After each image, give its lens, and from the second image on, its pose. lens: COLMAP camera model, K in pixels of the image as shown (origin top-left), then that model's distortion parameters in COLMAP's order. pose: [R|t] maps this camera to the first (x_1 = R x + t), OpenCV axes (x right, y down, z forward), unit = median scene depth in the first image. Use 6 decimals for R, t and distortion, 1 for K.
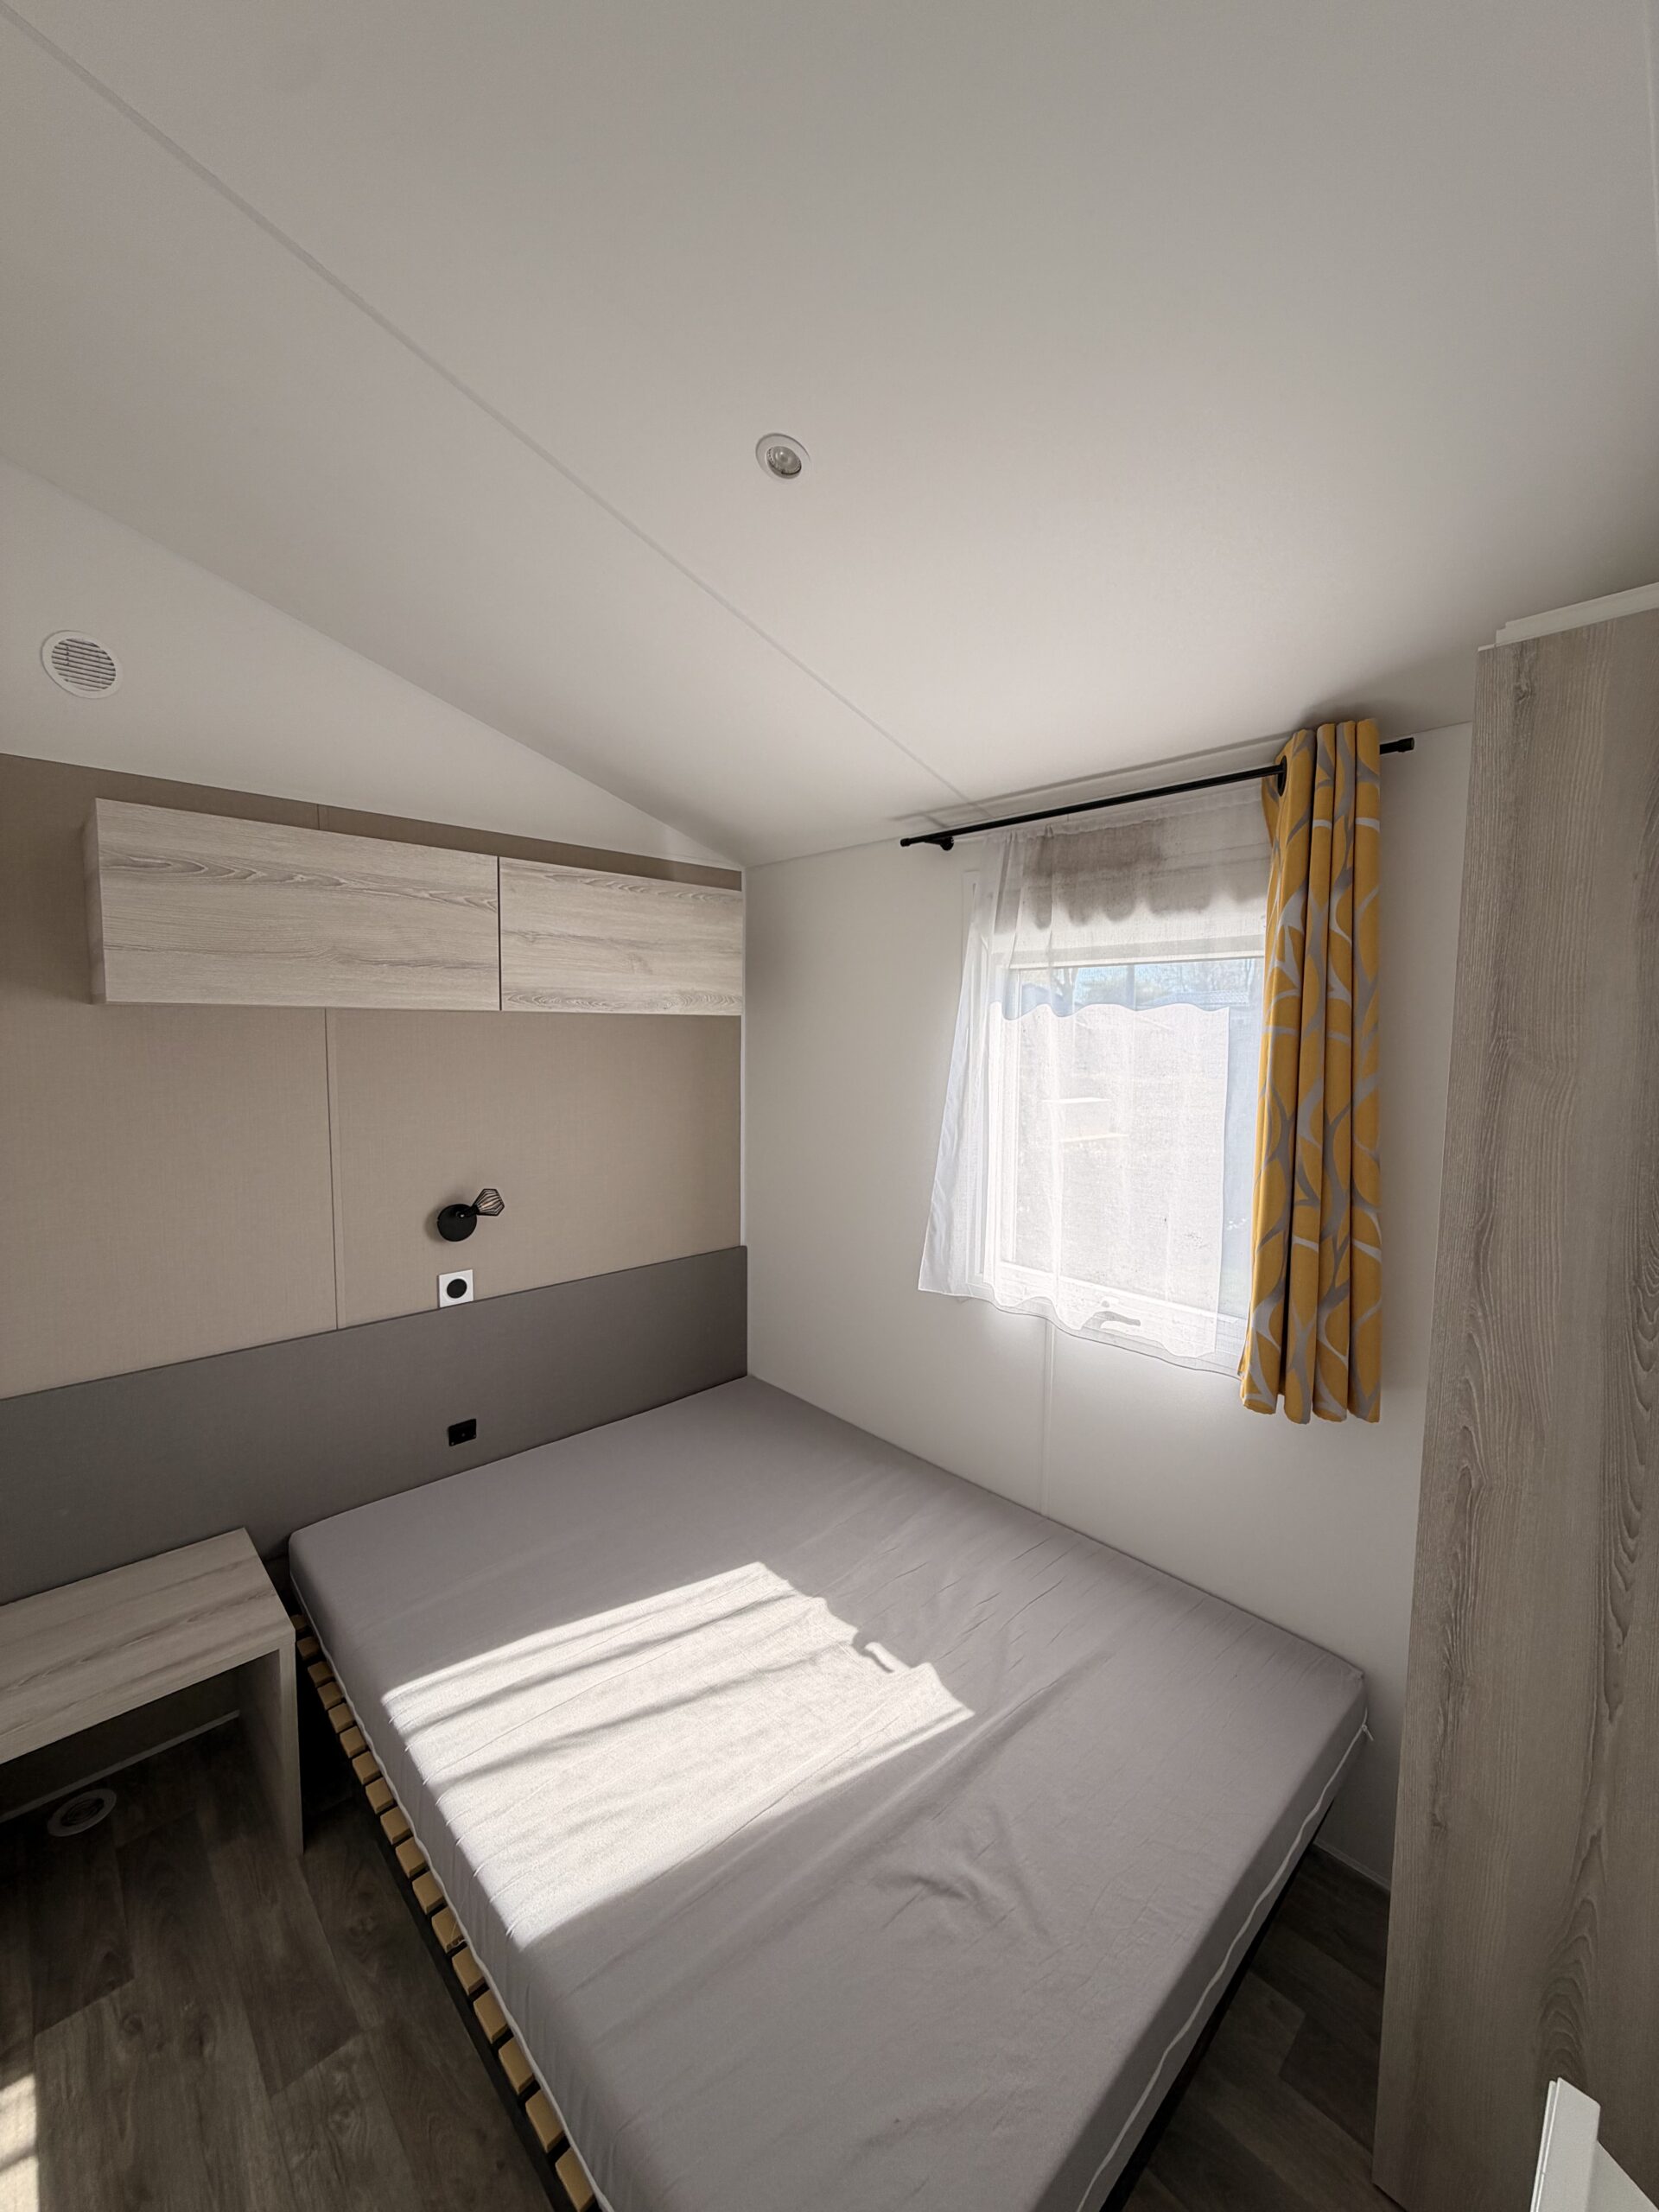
lens RADIAL K [[886.6, 0, 827.0], [0, 886.6, 1098.1], [0, 0, 1]] dist [0.003030, 0.000044]
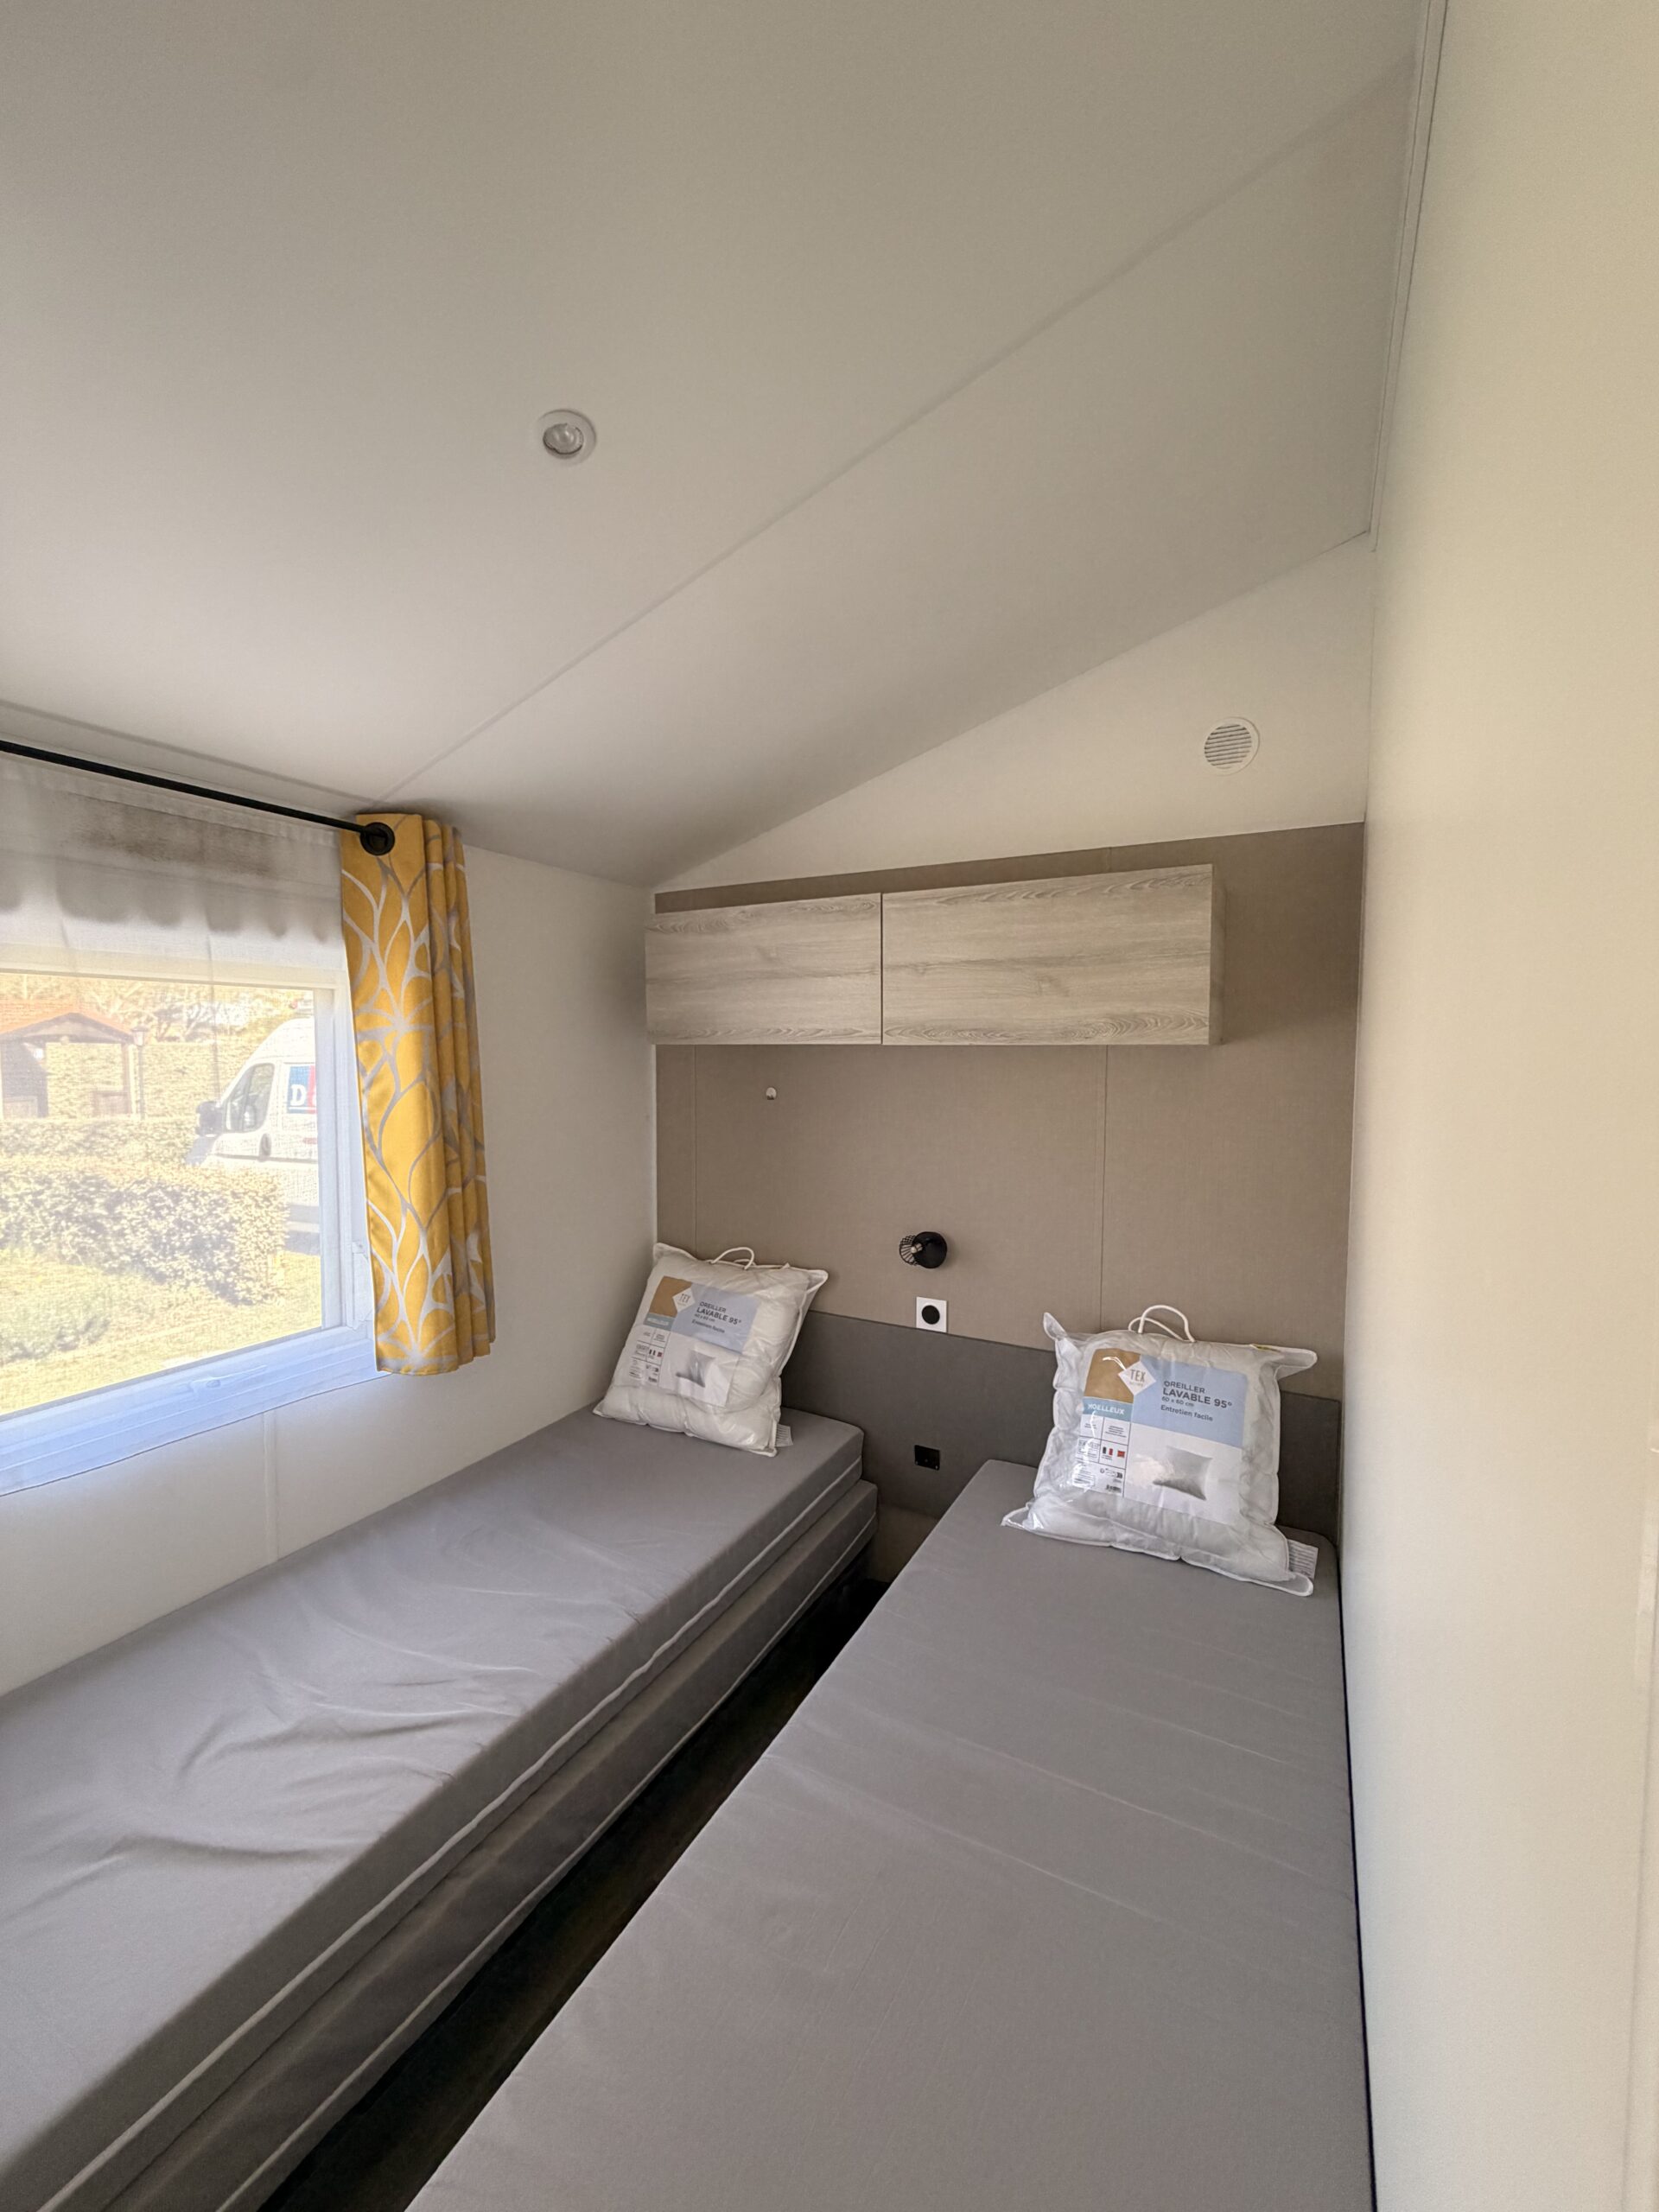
lens RADIAL K [[886.6, 0, 827.0], [0, 886.6, 1098.1], [0, 0, 1]] dist [0.003030, 0.000044]
pose [[0.306347, 0.043182, -0.950940, 0.511849], [-0.081749, 0.996473, 0.018914, -0.045063], [0.948403, 0.071944, 0.308797, 0.556487]]
